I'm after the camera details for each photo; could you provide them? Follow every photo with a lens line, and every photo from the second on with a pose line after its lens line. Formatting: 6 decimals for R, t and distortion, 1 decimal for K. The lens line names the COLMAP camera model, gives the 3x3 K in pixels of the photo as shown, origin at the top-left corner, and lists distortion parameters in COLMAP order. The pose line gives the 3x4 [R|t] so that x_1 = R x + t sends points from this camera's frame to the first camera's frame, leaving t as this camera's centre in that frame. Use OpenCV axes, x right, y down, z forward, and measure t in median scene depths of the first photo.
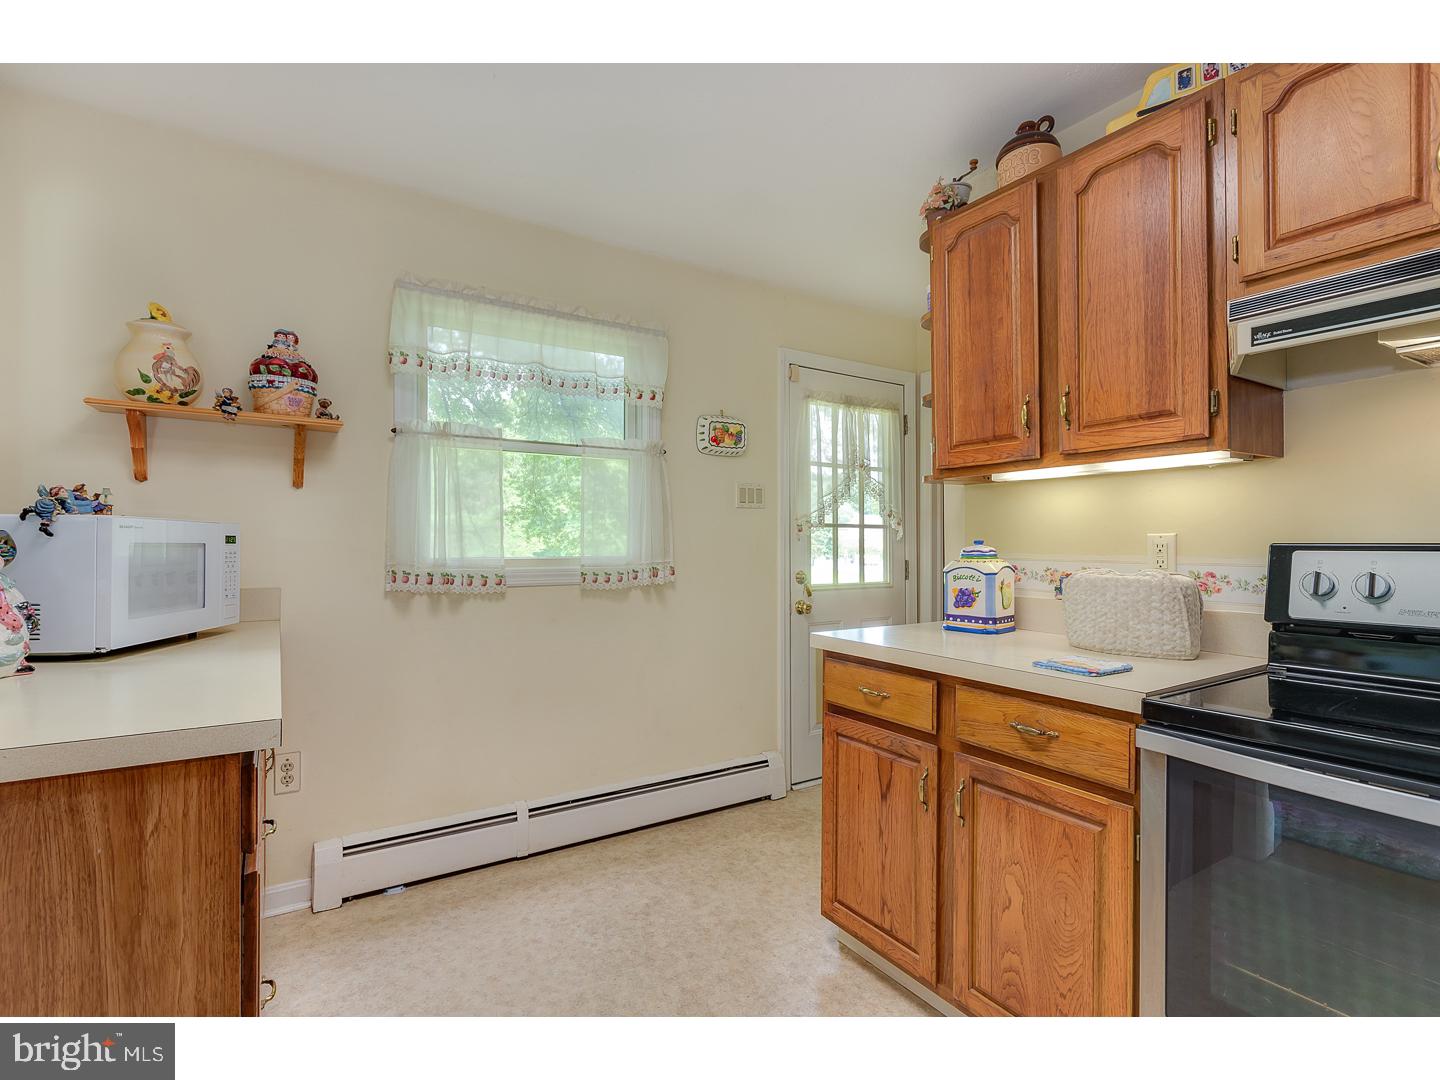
lens RADIAL K [[692.7, 0, 716.3], [0, 692.7, 541.8], [0, 0, 1]] dist [0.003322, -0.000616]
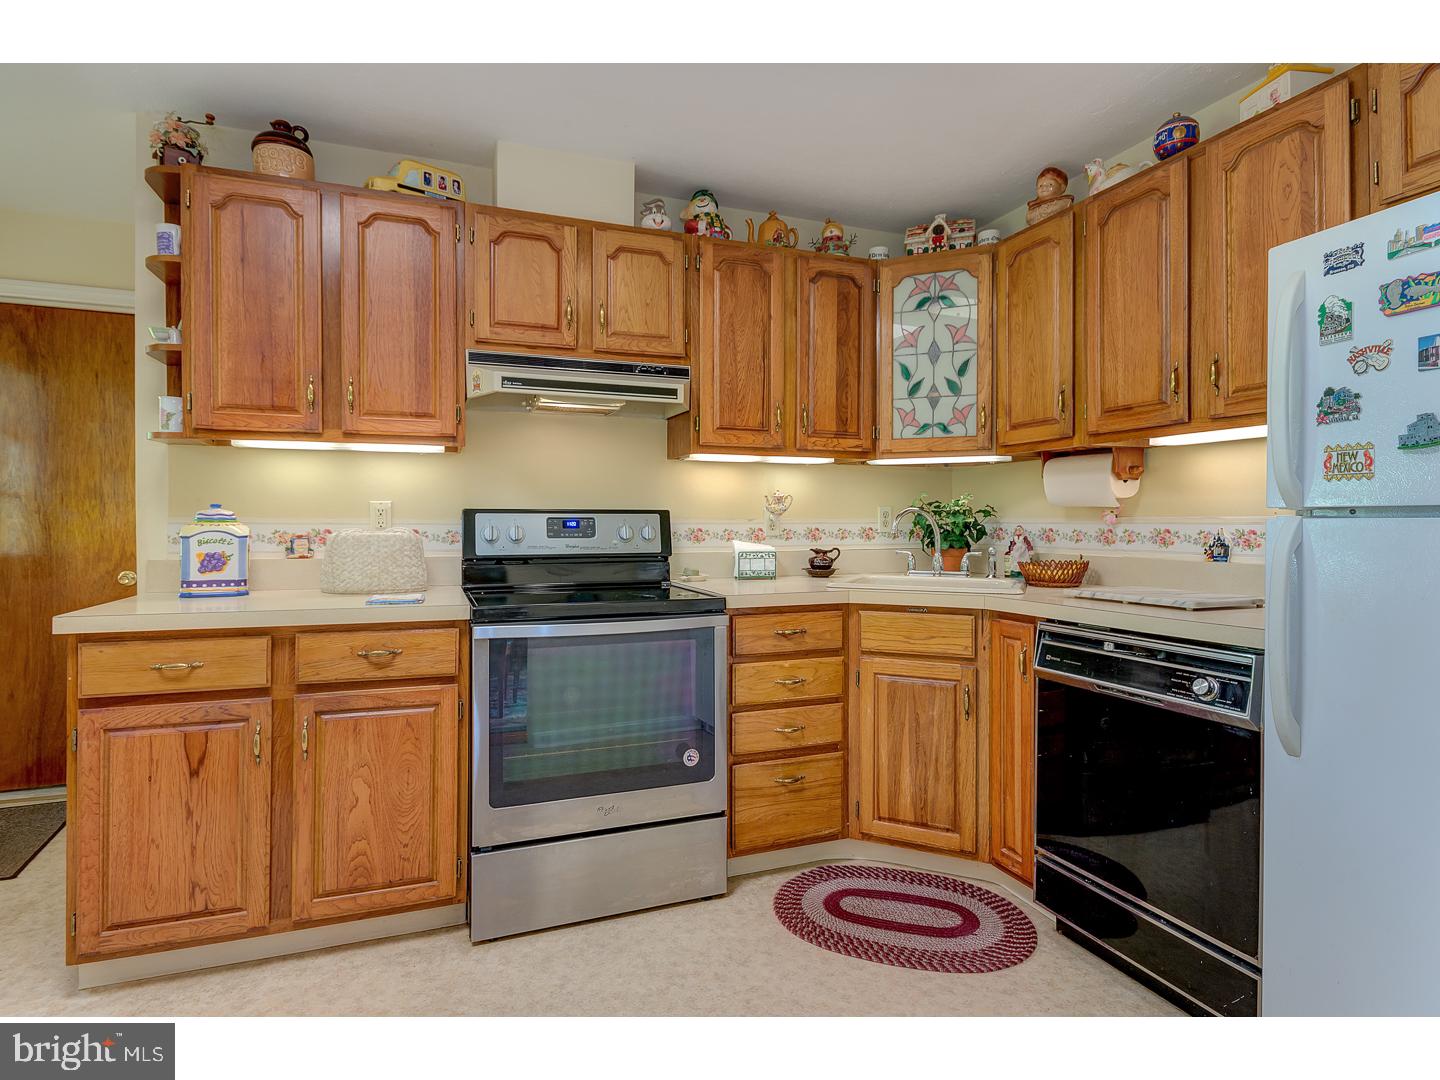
lens RADIAL K [[760.2, 0, 713.7], [0, 760.2, 527.1], [0, 0, 1]] dist [0.001101, -0.000902]
pose [[0.188498, -0.007011, 0.982048, -0.678777], [-0.001928, 0.999970, 0.007509, 0.026281], [-0.982072, -0.003309, 0.188479, 0.122398]]
